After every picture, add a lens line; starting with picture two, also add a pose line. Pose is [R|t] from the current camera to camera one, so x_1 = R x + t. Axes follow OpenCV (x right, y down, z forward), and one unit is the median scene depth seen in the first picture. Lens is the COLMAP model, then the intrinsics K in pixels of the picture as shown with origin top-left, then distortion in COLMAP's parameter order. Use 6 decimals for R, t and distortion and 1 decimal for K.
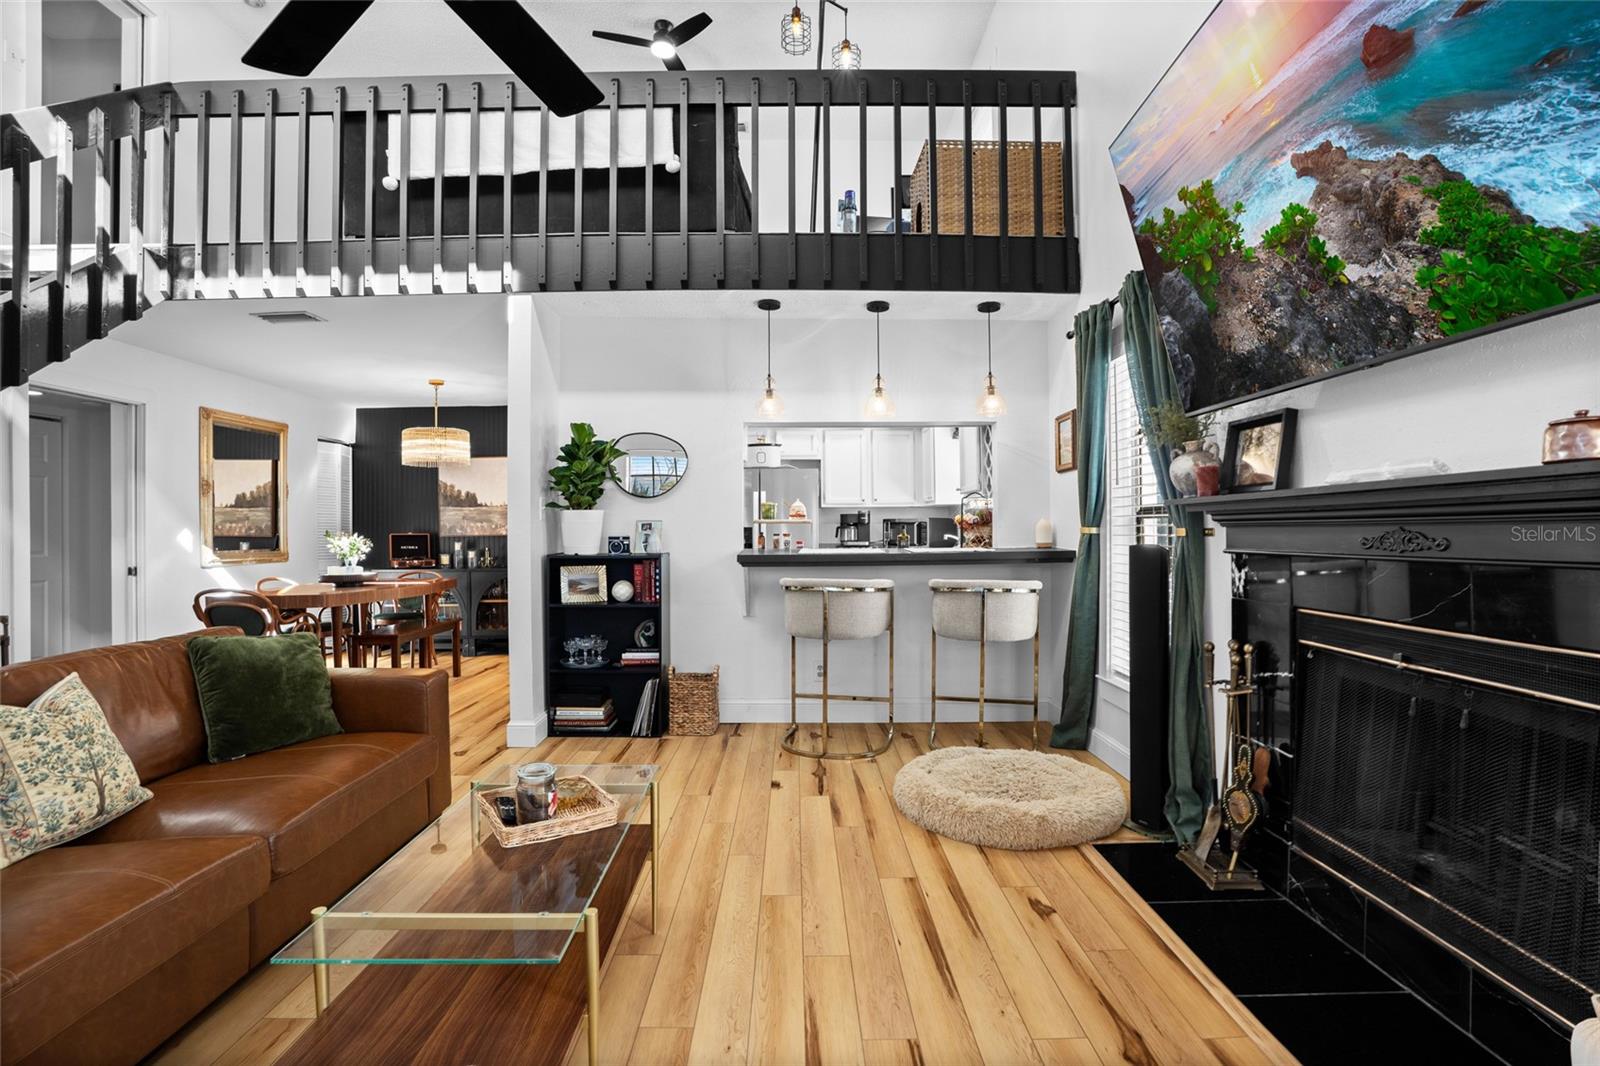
lens RADIAL K [[742.7, 0, 787.6], [0, 742.7, 533.1], [0, 0, 1]] dist [-0.038923, 0.006700]
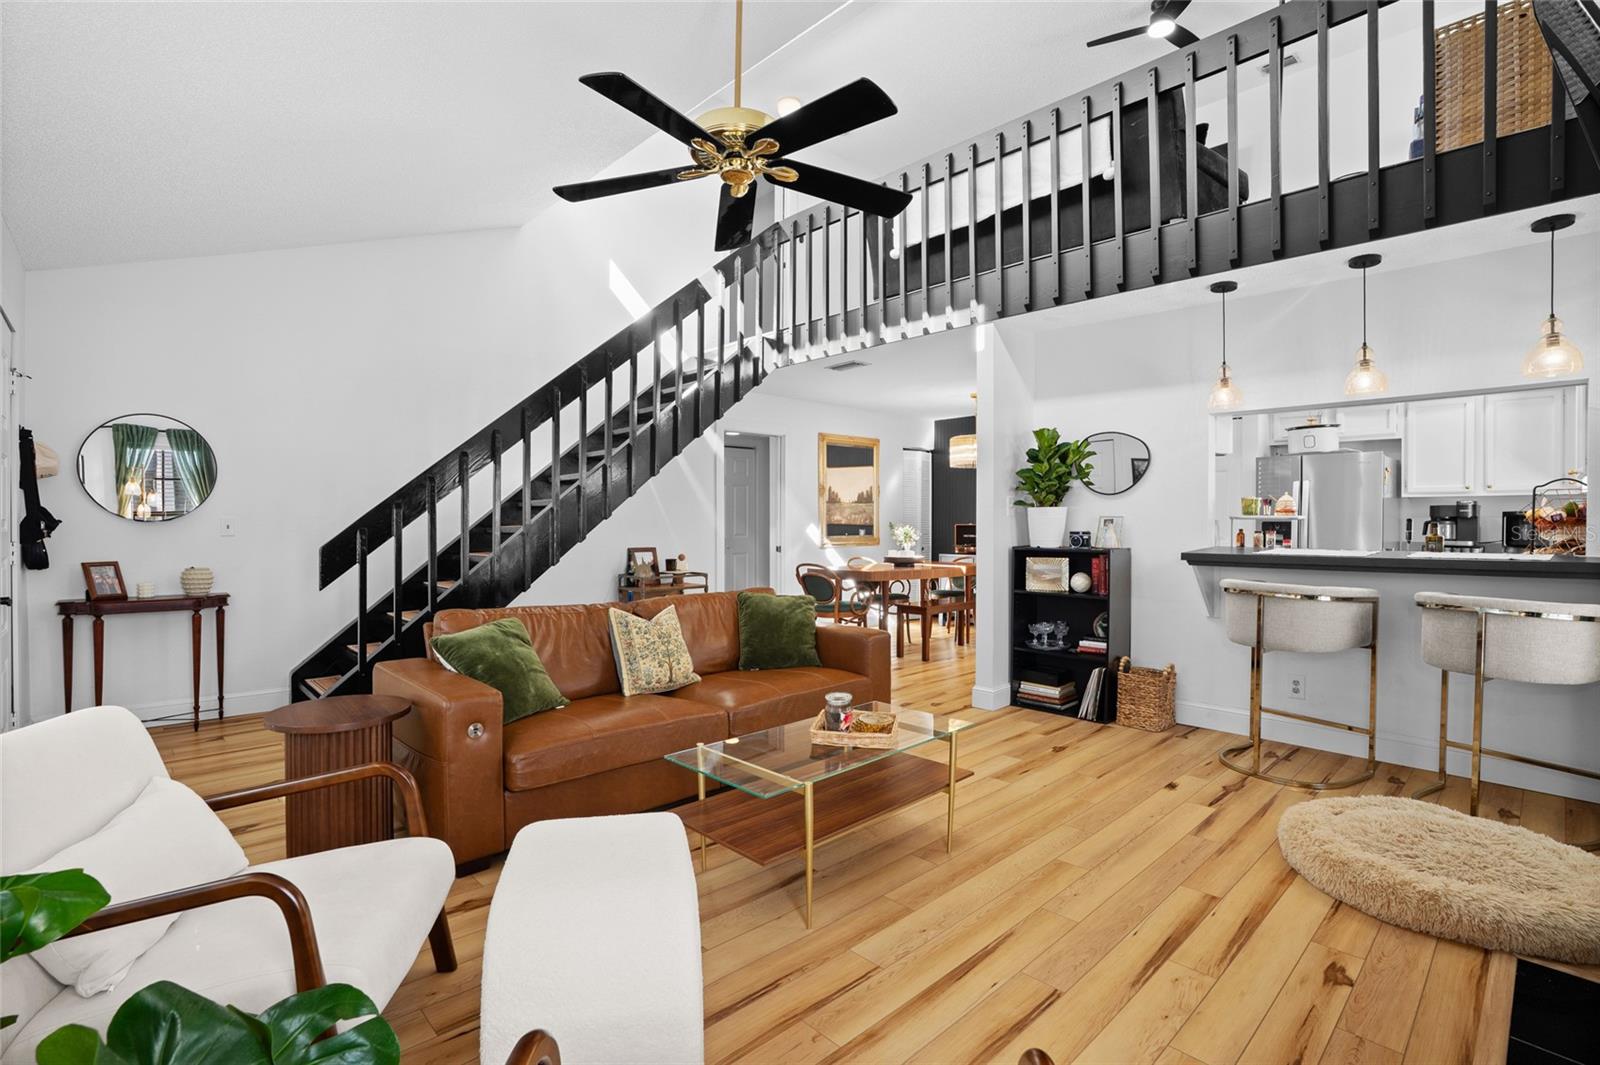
lens RADIAL K [[738.1, 0, 819.0], [0, 738.1, 537.2], [0, 0, 1]] dist [-0.008576, 0.003023]
pose [[0.706623, 0.022550, -0.707231, 0.288854], [-0.006550, 0.999658, 0.025330, -0.012866], [0.707560, -0.013266, 0.706529, -0.022443]]
